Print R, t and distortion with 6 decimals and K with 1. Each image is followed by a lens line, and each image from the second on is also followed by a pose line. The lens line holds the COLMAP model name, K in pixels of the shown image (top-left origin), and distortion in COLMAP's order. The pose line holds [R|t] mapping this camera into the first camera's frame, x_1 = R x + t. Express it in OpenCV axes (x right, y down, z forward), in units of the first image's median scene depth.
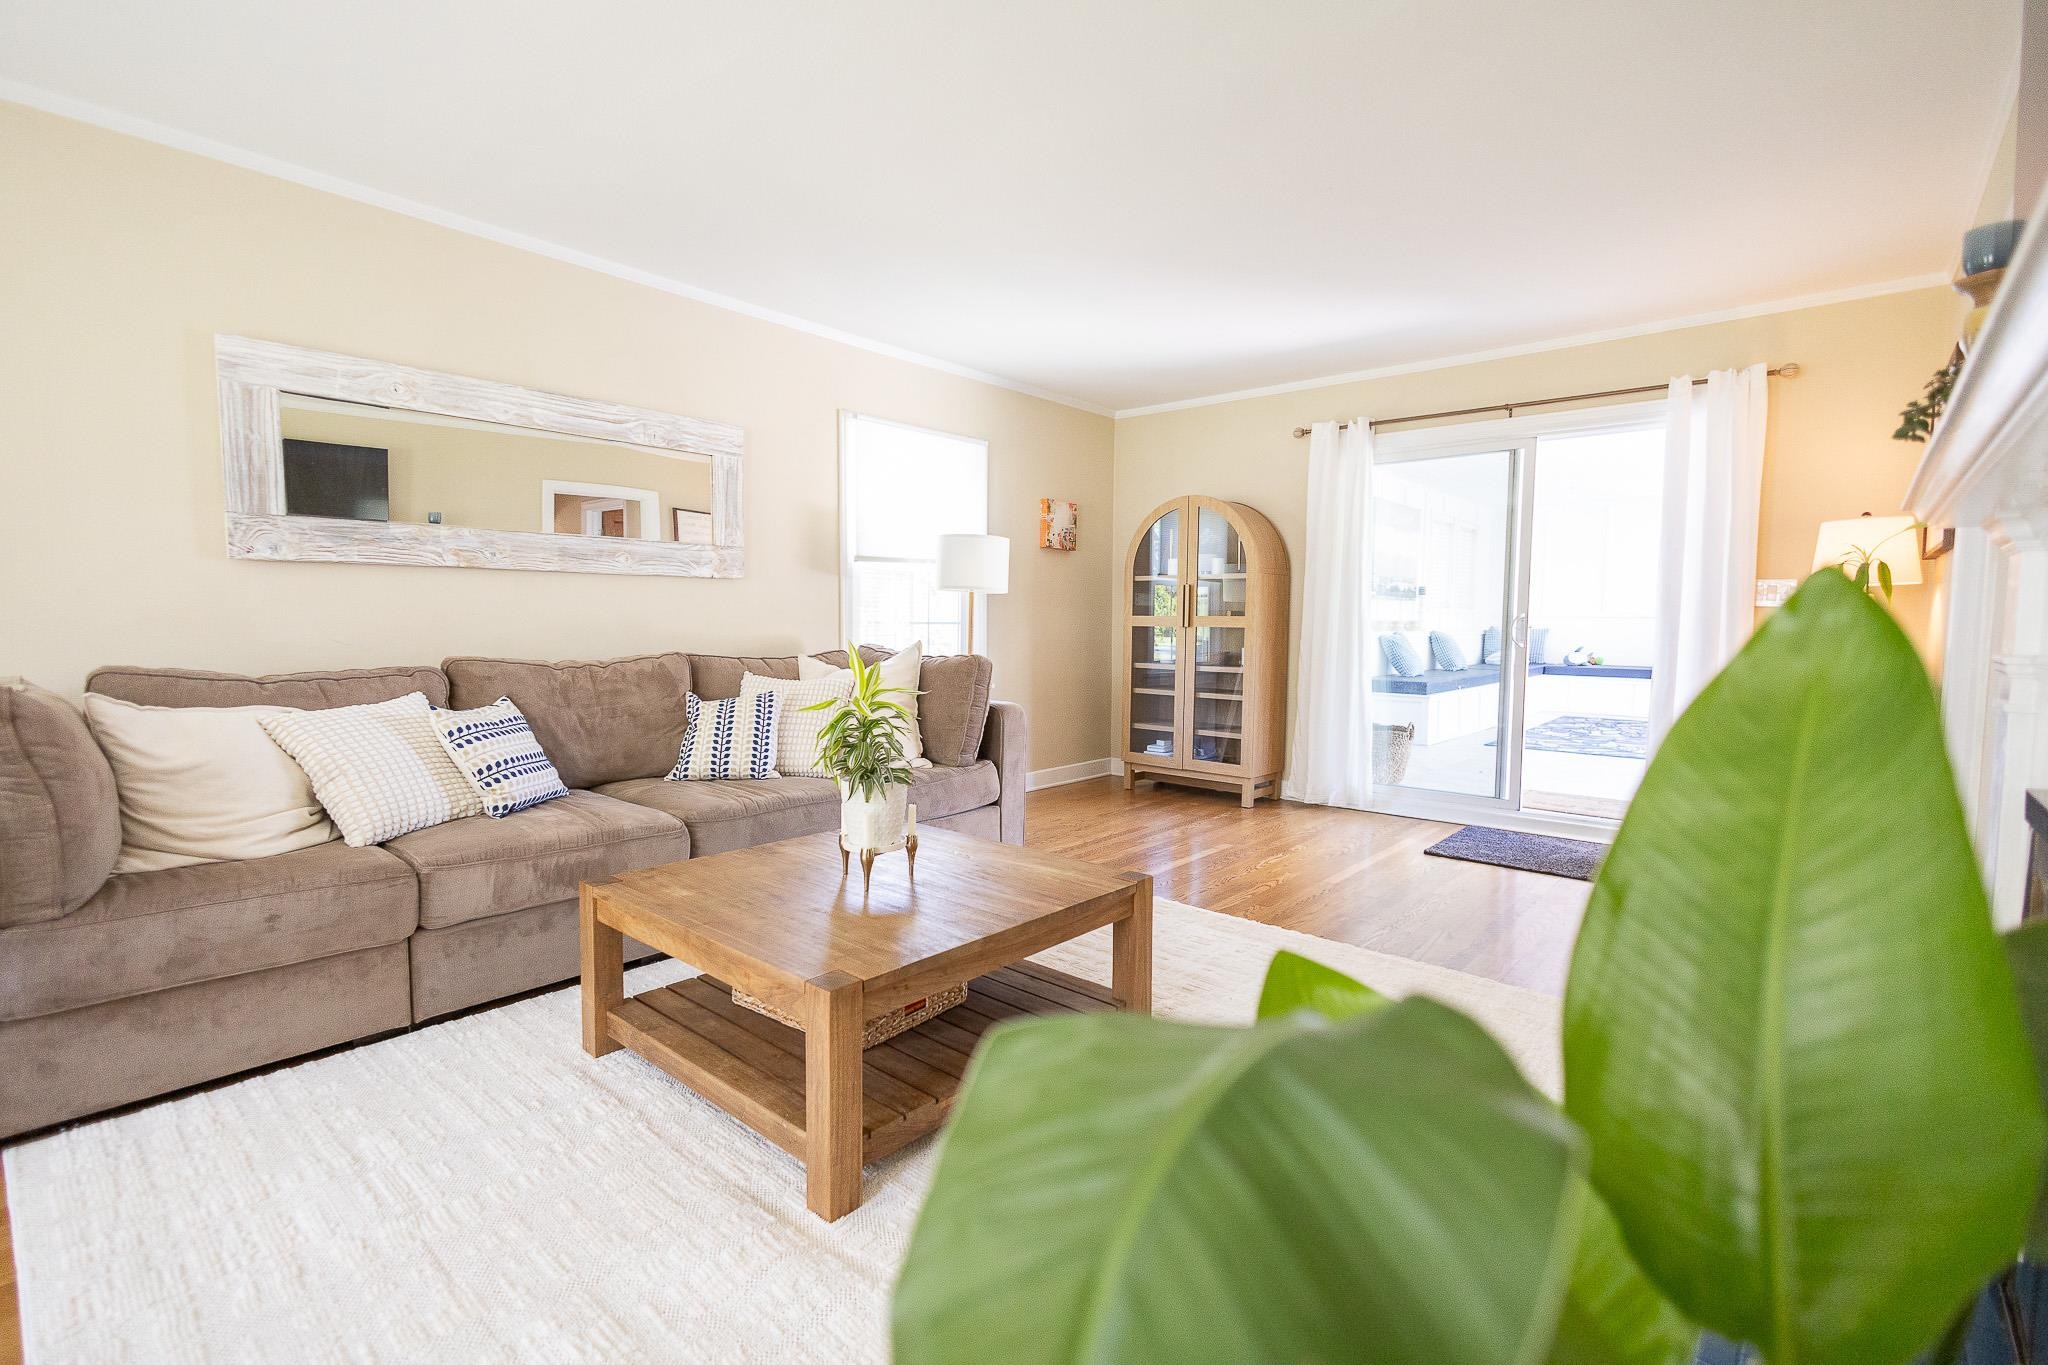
lens RADIAL K [[940.6, 0, 1024.0], [0, 940.6, 682.5], [0, 0, 1]] dist [0.015650, -0.005206]
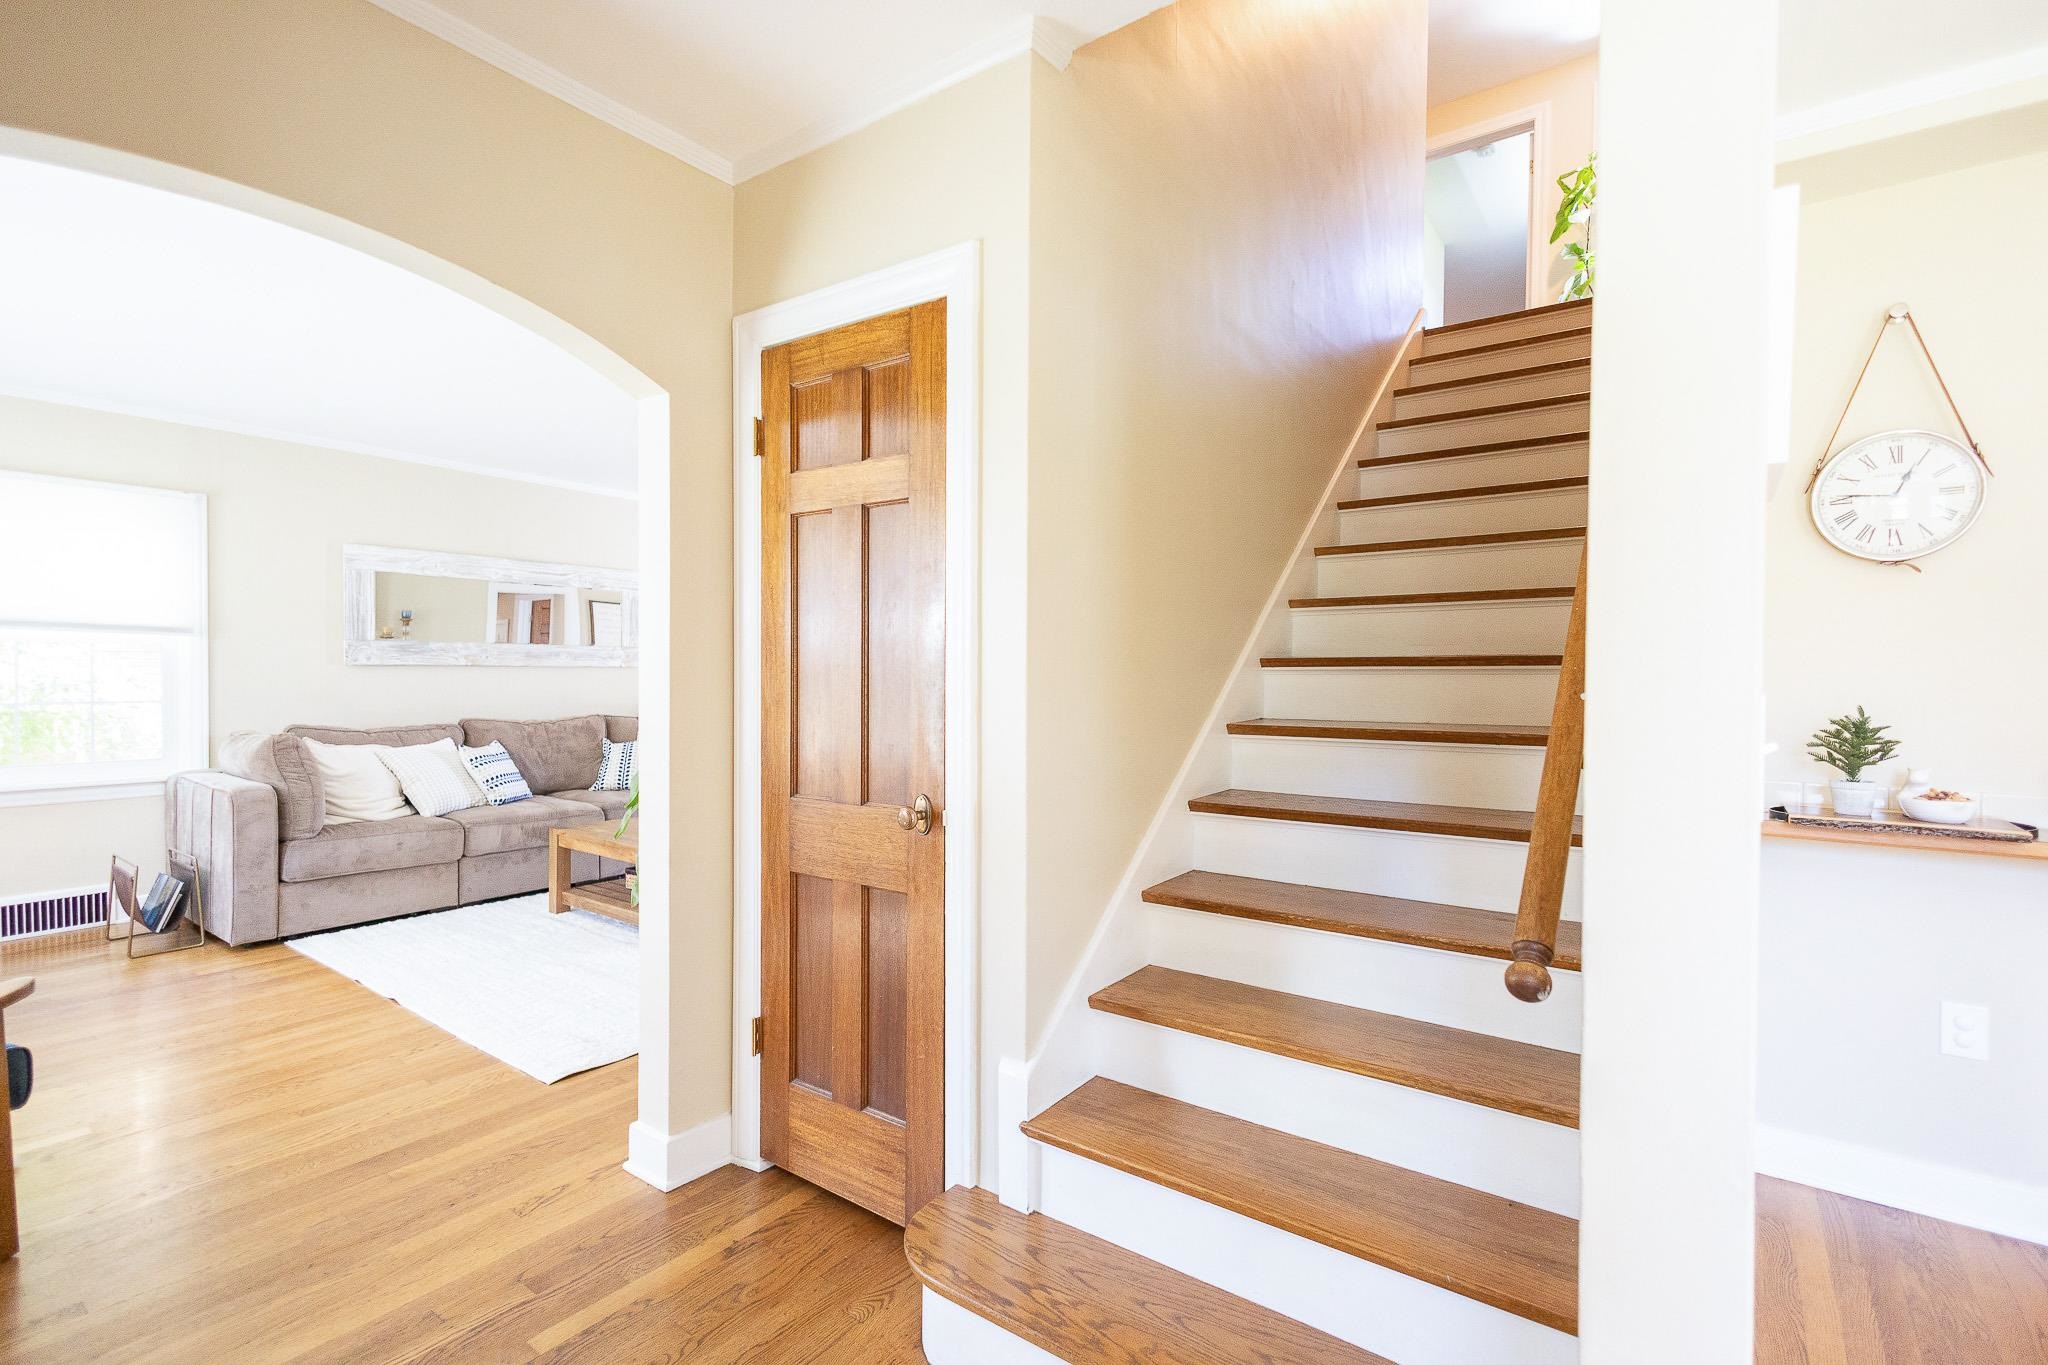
lens RADIAL K [[940.6, 0, 1024.0], [0, 940.6, 682.5], [0, 0, 1]] dist [0.015650, -0.005206]
pose [[0.996568, -0.003214, 0.082716, 0.300240], [0.008061, 0.998265, -0.058328, 0.018714], [-0.082386, 0.058794, 0.994865, -0.887963]]
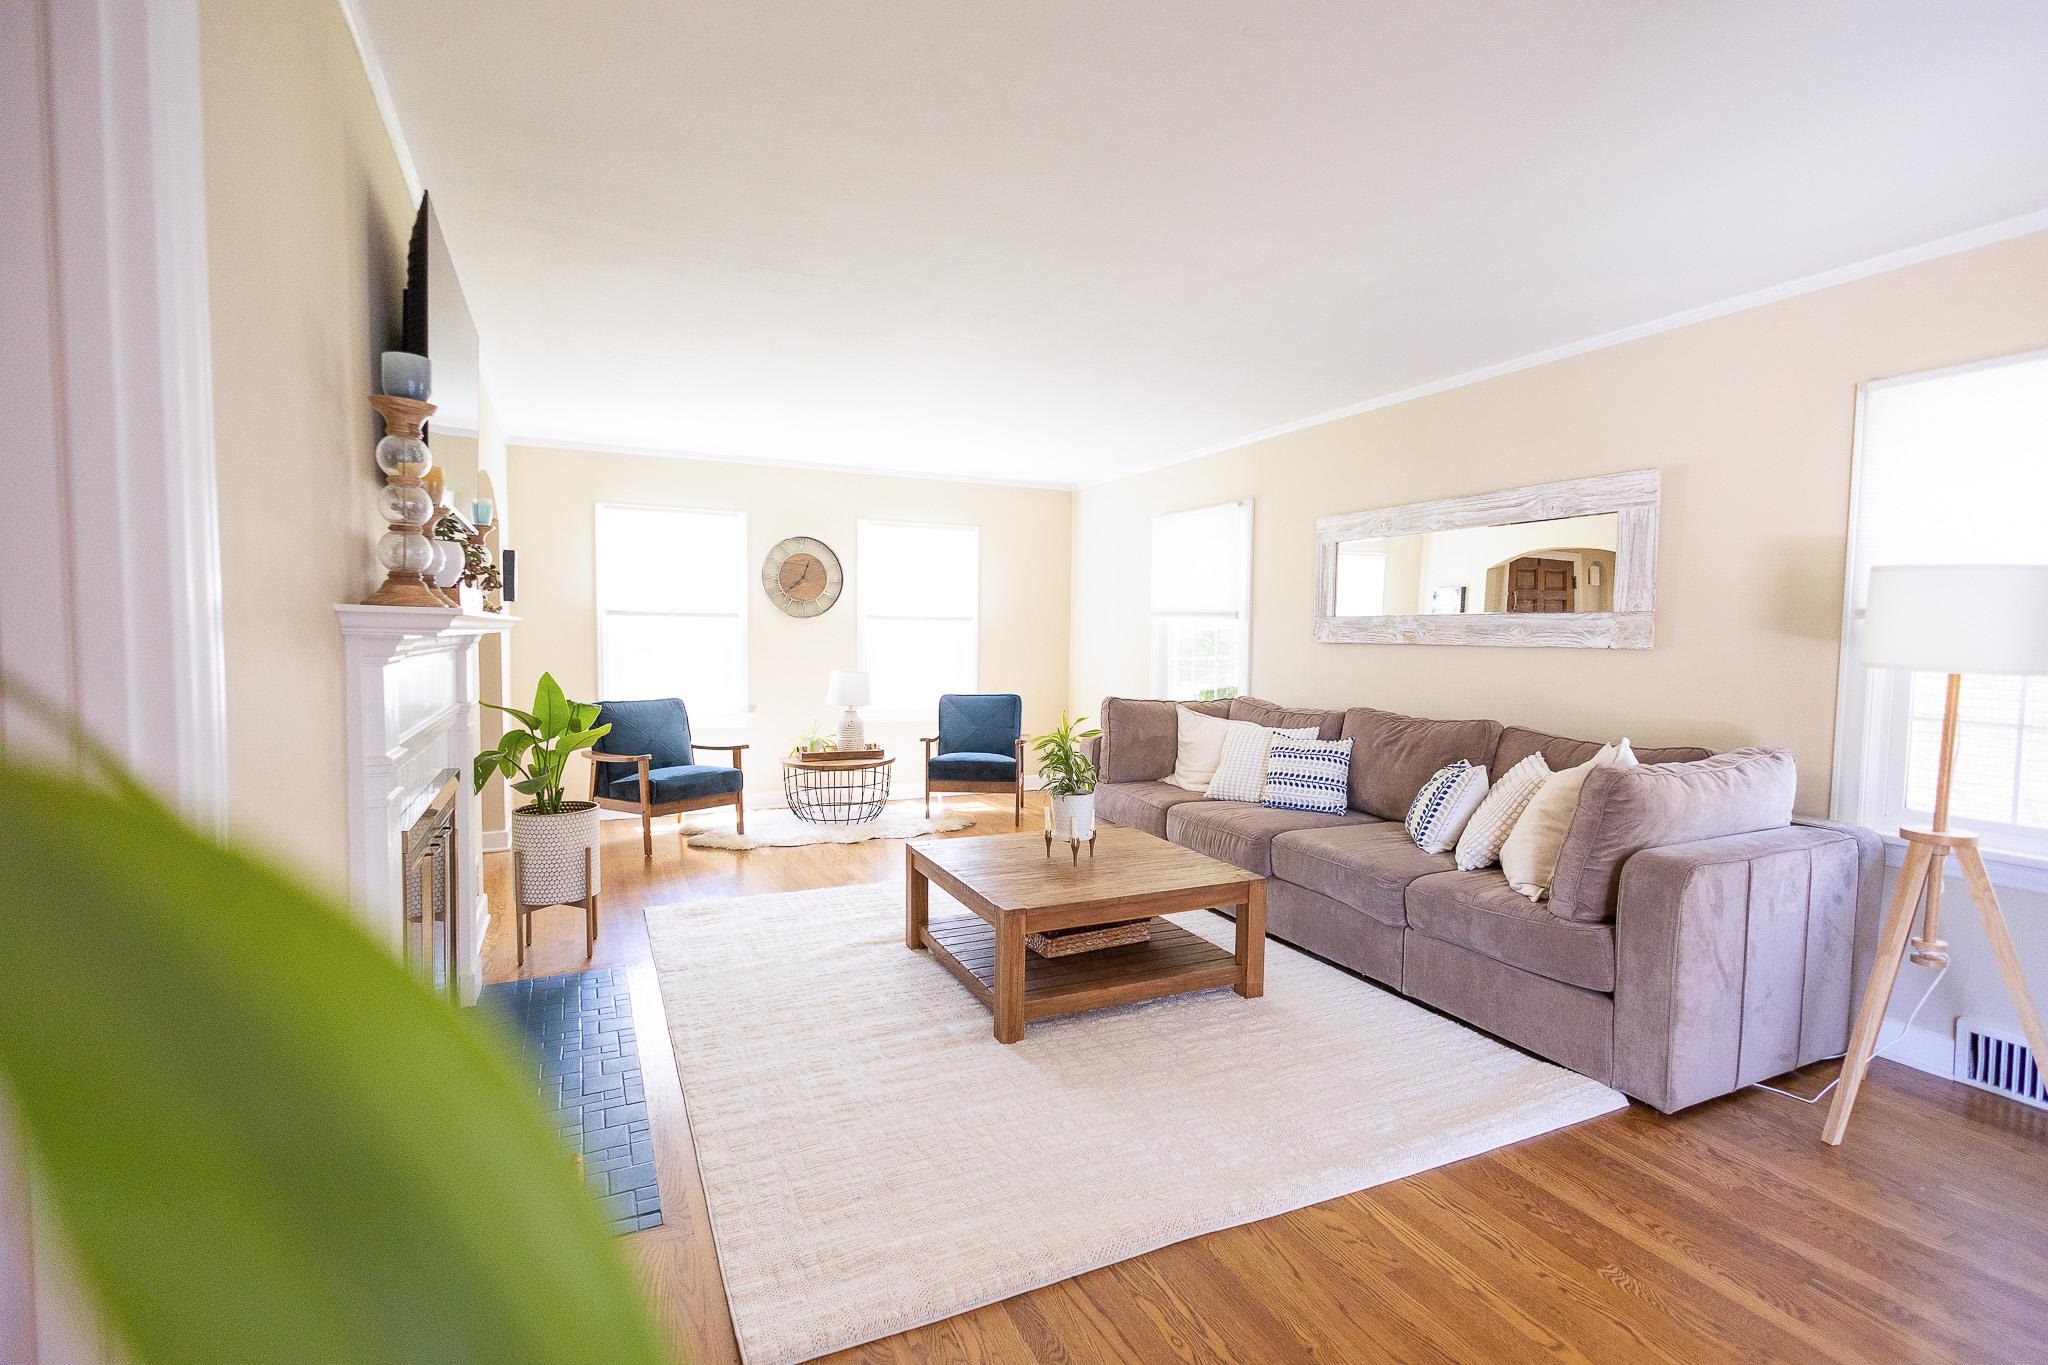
lens RADIAL K [[940.6, 0, 1024.0], [0, 940.6, 682.5], [0, 0, 1]] dist [0.015650, -0.005206]
pose [[-0.396750, 0.034640, -0.917273, 0.984719], [-0.080162, 0.994162, 0.072217, -0.138009], [0.914420, 0.102182, -0.391657, 1.177346]]
